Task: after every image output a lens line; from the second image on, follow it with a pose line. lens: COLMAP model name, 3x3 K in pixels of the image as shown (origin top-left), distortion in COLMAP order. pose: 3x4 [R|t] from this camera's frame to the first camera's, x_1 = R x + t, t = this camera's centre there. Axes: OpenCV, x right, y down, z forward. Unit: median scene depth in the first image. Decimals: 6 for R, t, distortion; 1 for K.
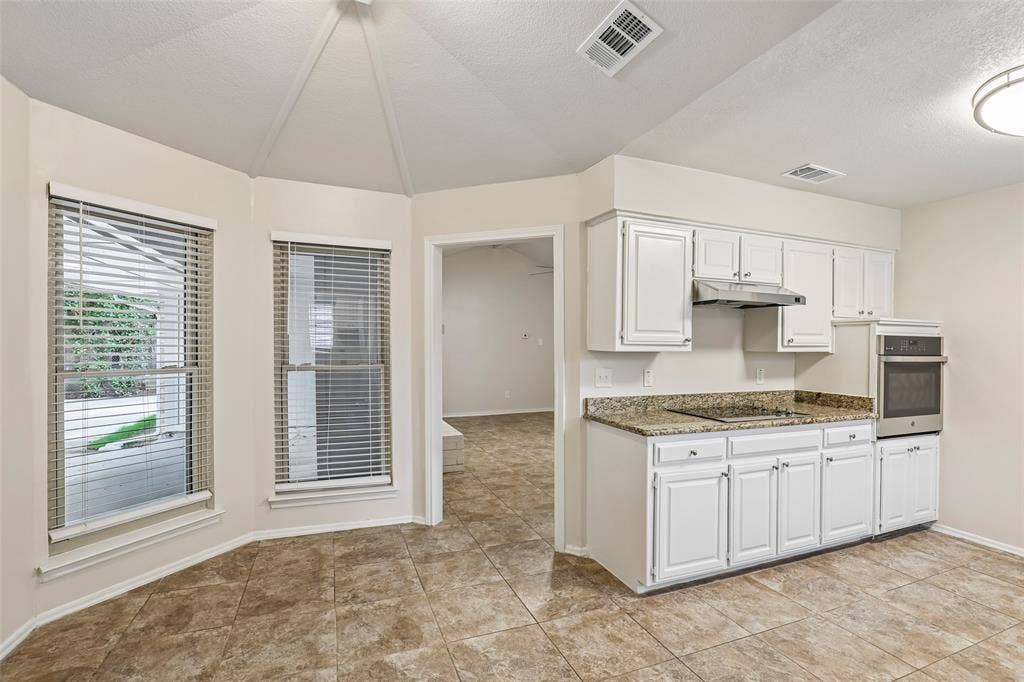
lens RADIAL K [[477.7, 0, 512.0], [0, 477.7, 341.0], [0, 0, 1]] dist [-0.048516, 0.015098]
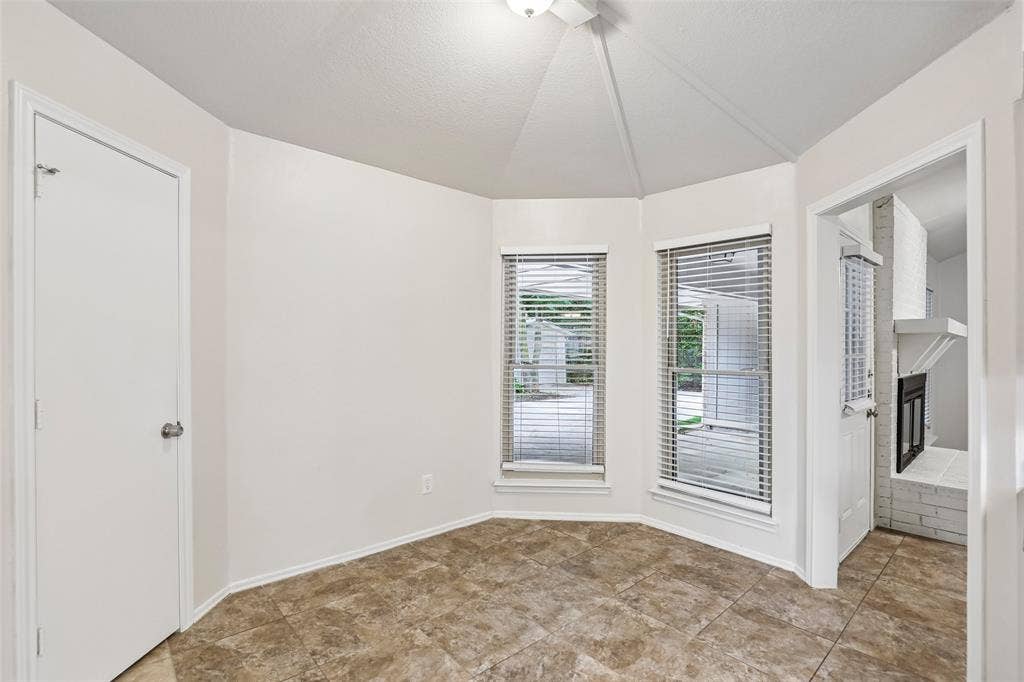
lens RADIAL K [[470.9, 0, 509.6], [0, 470.9, 346.4], [0, 0, 1]] dist [-0.021604, 0.000521]
pose [[0.345182, -0.006166, -0.938516, 0.422389], [0.002927, 0.999981, -0.005494, 0.011180], [0.938531, -0.000851, 0.345193, 0.343134]]
